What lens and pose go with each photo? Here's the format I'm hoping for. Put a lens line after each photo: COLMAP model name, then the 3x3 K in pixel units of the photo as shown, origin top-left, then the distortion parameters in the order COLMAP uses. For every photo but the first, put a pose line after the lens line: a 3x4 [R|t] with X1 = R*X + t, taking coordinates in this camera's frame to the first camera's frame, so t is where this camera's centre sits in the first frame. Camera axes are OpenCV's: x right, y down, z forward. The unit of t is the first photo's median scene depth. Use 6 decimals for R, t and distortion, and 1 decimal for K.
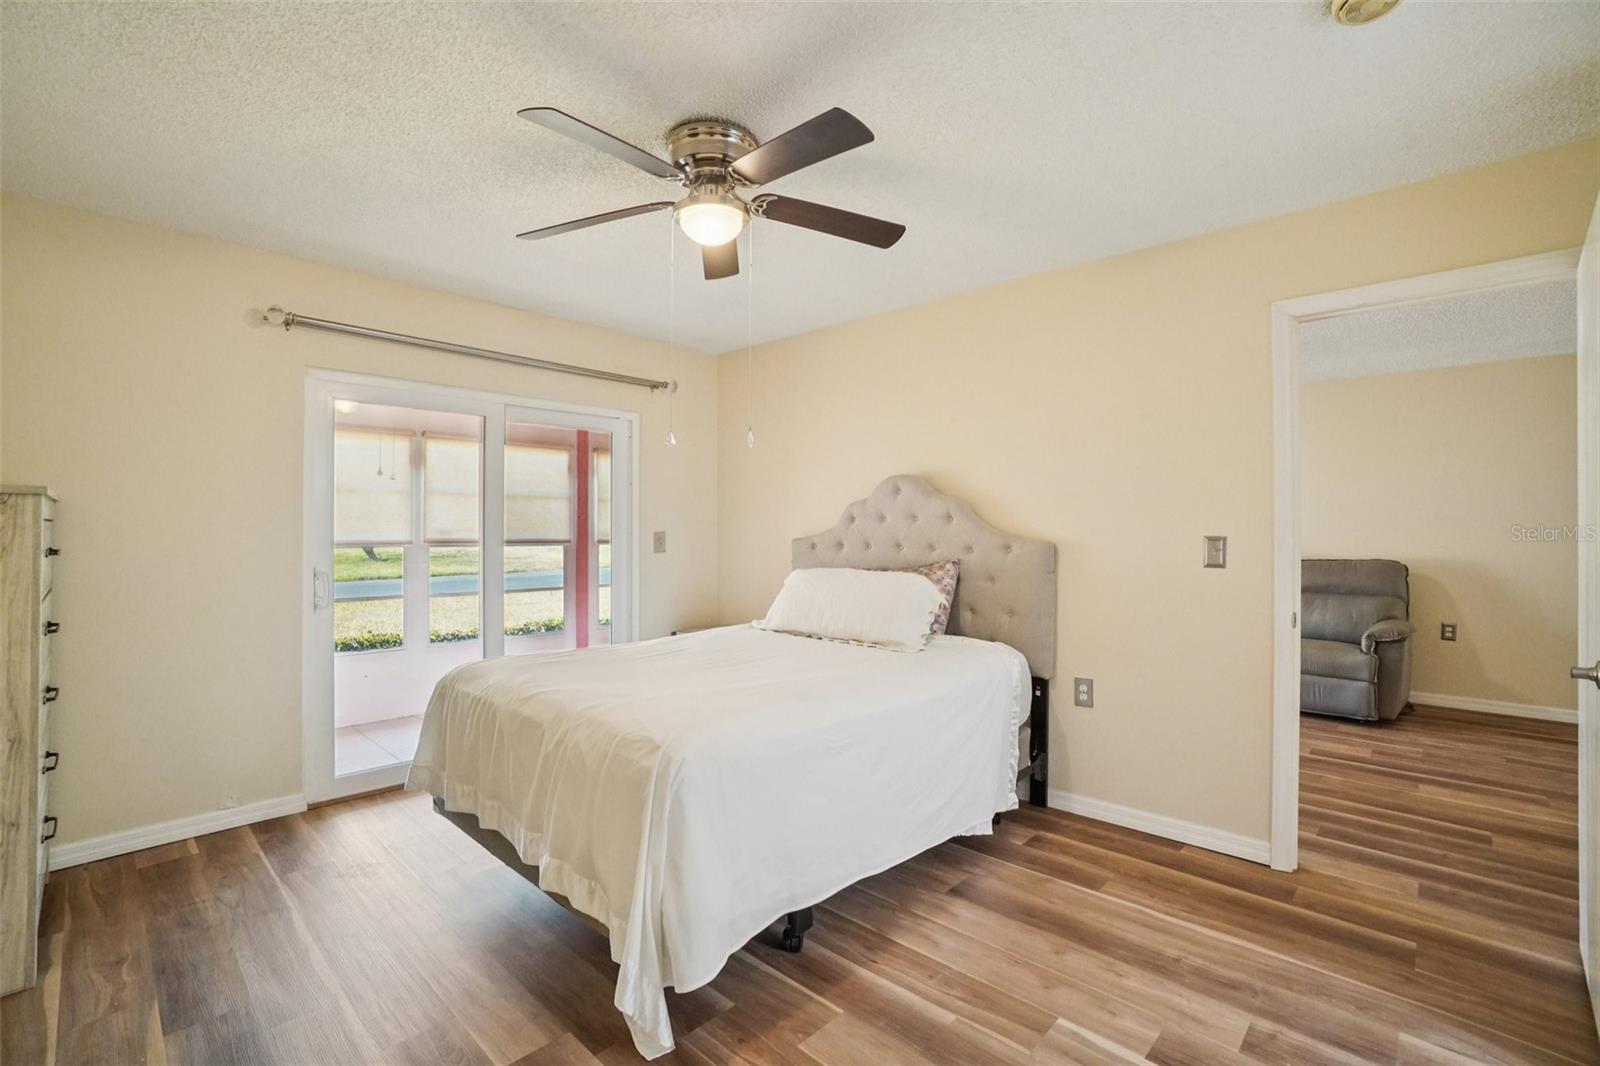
lens RADIAL K [[709.5, 0, 792.0], [0, 709.5, 532.4], [0, 0, 1]] dist [-0.054438, 0.018931]
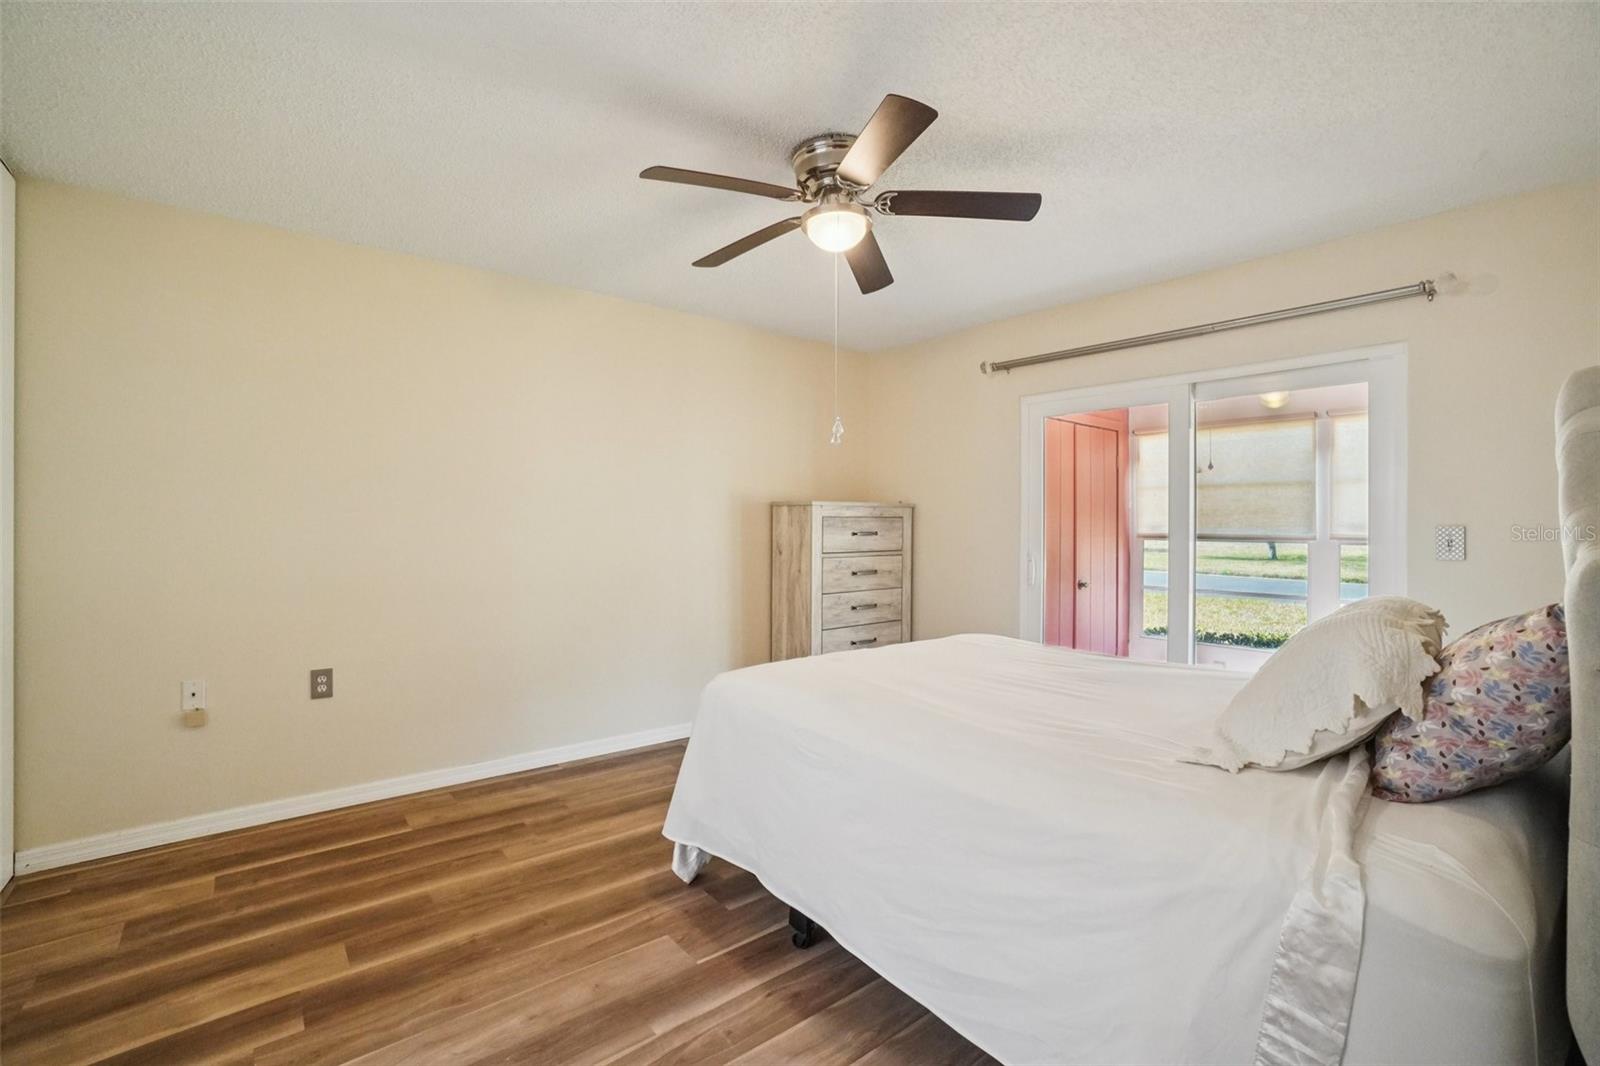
lens RADIAL K [[709.5, 0, 808.2], [0, 709.5, 526.6], [0, 0, 1]] dist [-0.054438, 0.018931]
pose [[-0.112347, 0.000940, -0.993669, 0.610577], [-0.008096, 0.999965, 0.001861, 0.003606], [0.993636, 0.008254, -0.112336, 0.693801]]
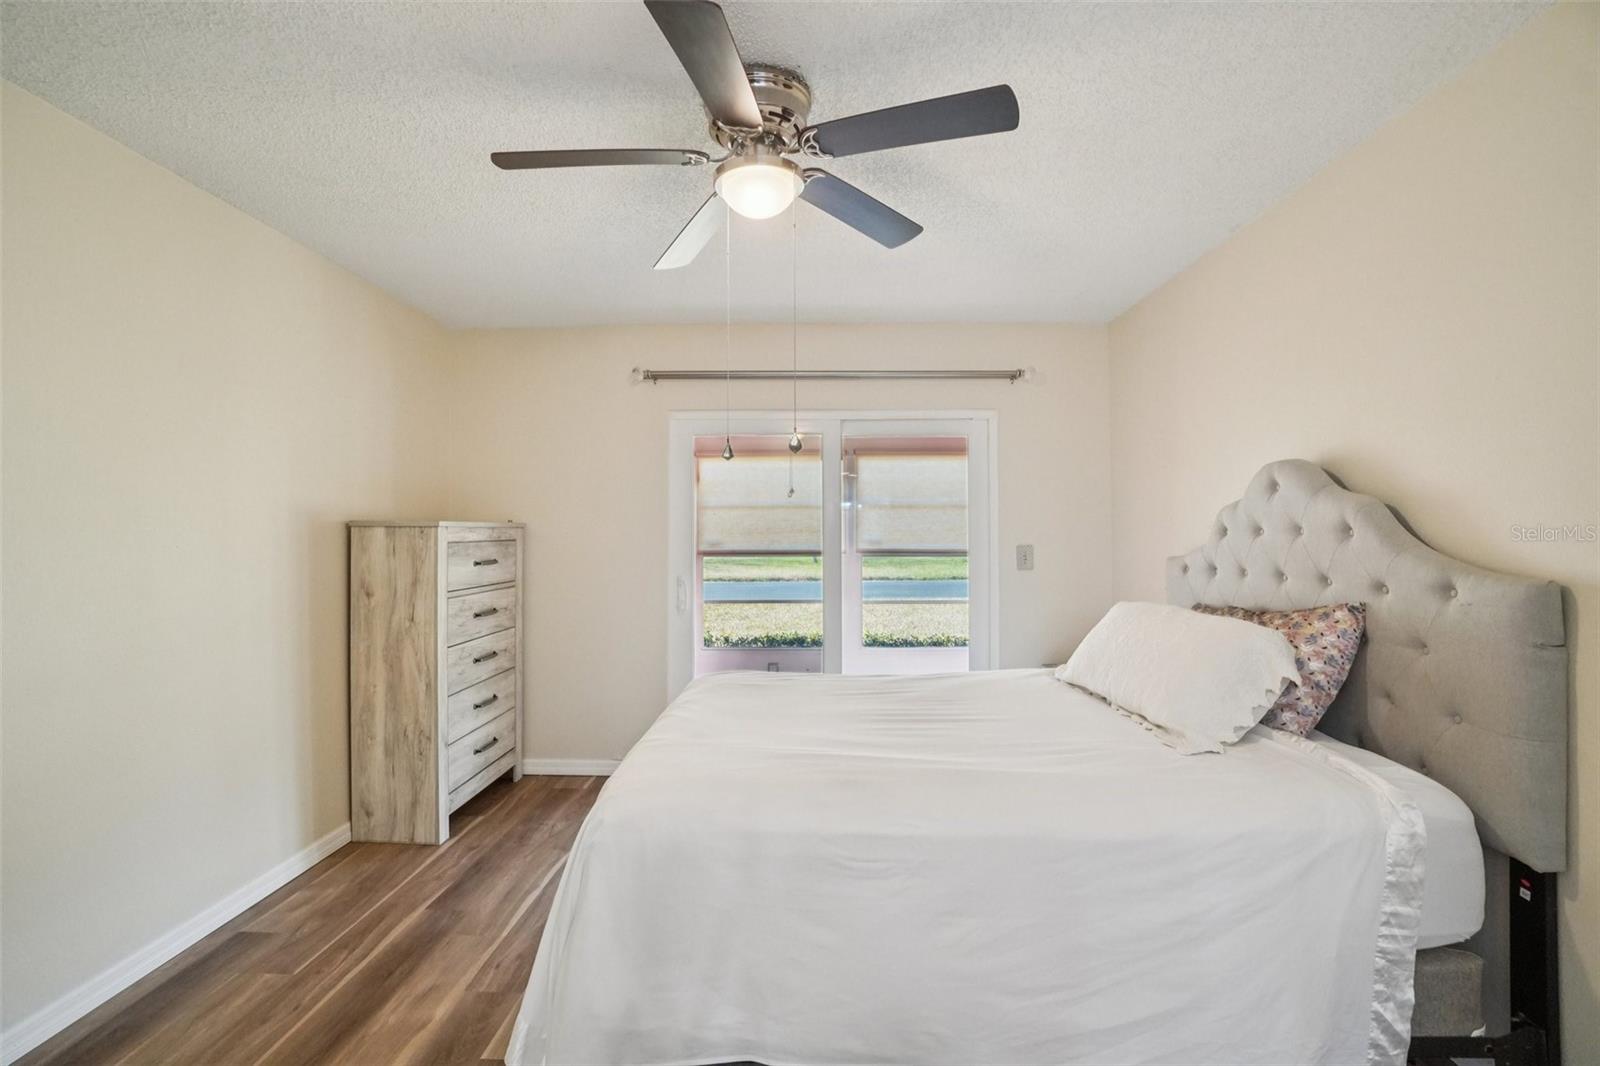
lens RADIAL K [[709.5, 0, 792.7], [0, 709.5, 529.2], [0, 0, 1]] dist [-0.054438, 0.018931]
pose [[0.679205, -0.009120, -0.733892, 0.338420], [0.002931, 0.999949, -0.009714, -0.018131], [0.733943, 0.004447, 0.679197, 0.297239]]
